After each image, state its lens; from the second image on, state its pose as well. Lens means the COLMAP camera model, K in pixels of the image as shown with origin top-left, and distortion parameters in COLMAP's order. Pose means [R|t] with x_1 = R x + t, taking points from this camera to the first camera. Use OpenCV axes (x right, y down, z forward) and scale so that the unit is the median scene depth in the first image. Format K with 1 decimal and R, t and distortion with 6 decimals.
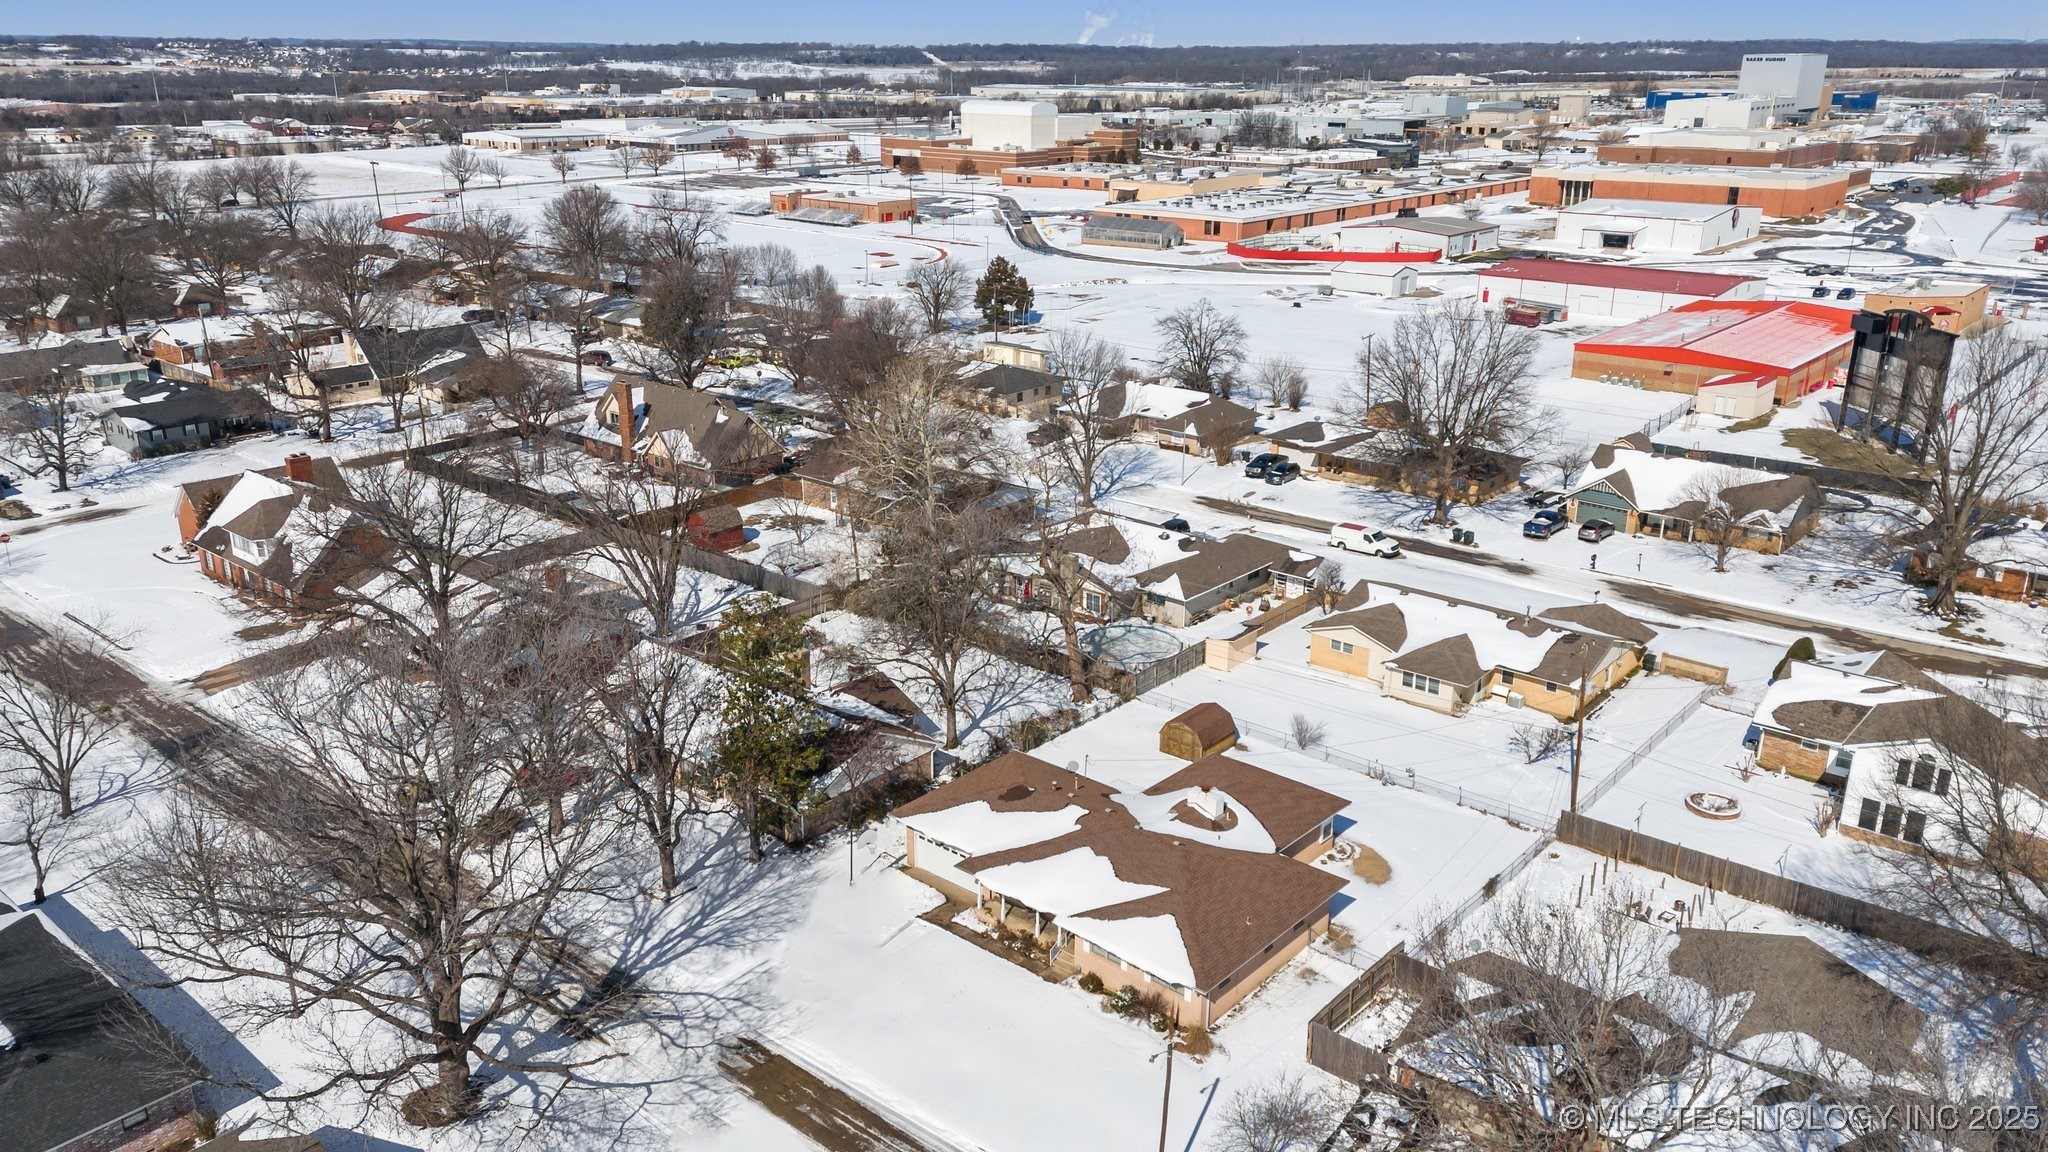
lens RADIAL K [[1500.4, 0, 1022.7], [0, 1500.4, 576.4], [0, 0, 1]] dist [0.026513, 0.001265]
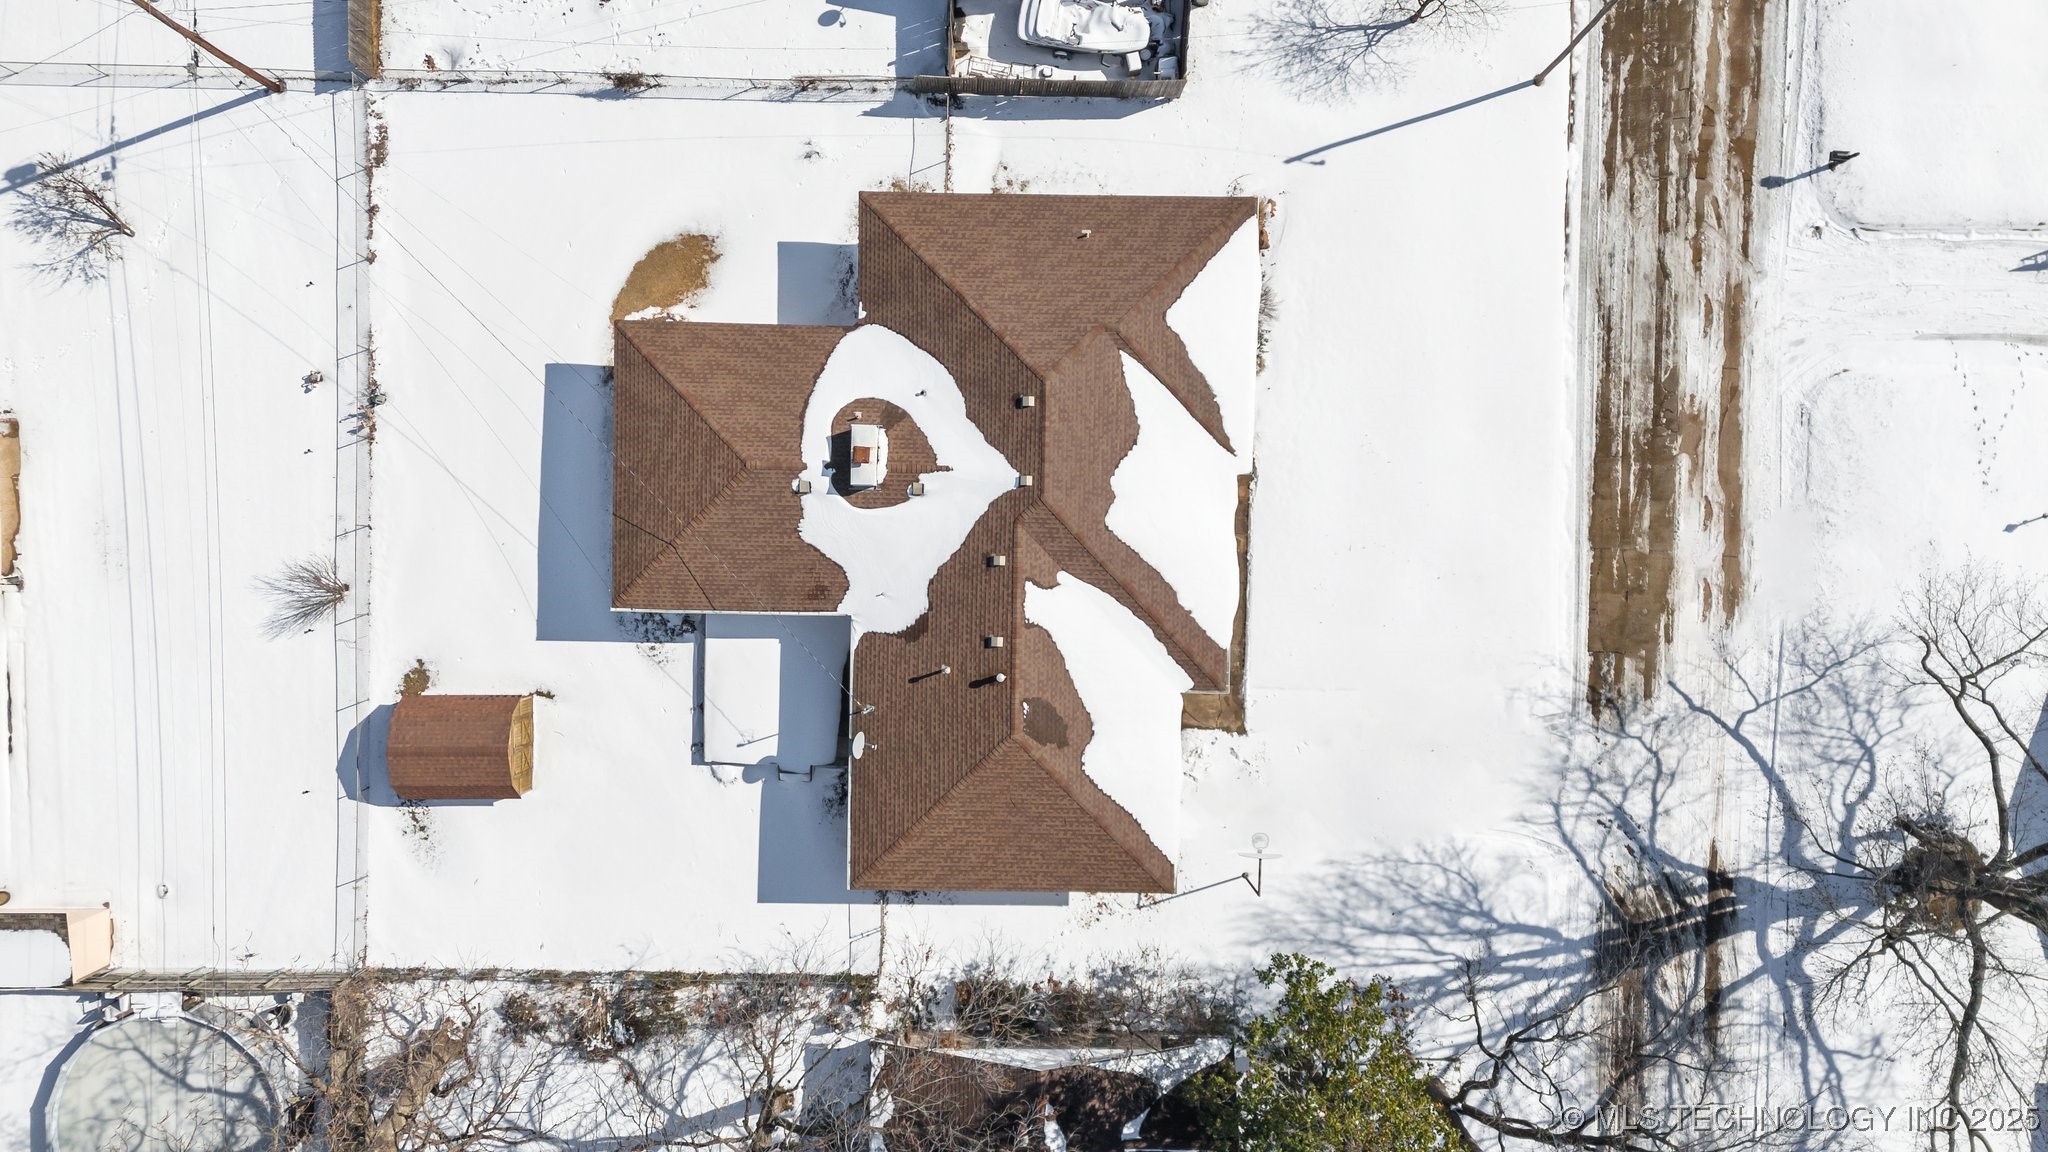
lens RADIAL K [[1500.4, 0, 1022.9], [0, 1500.4, 574.5], [0, 0, 1]] dist [0.026513, 0.001265]
pose [[-0.645426, -0.763380, -0.025989, 0.071119], [0.254904, -0.247342, 0.934797, -0.452558], [-0.720034, 0.596718, 0.354230, 0.897994]]
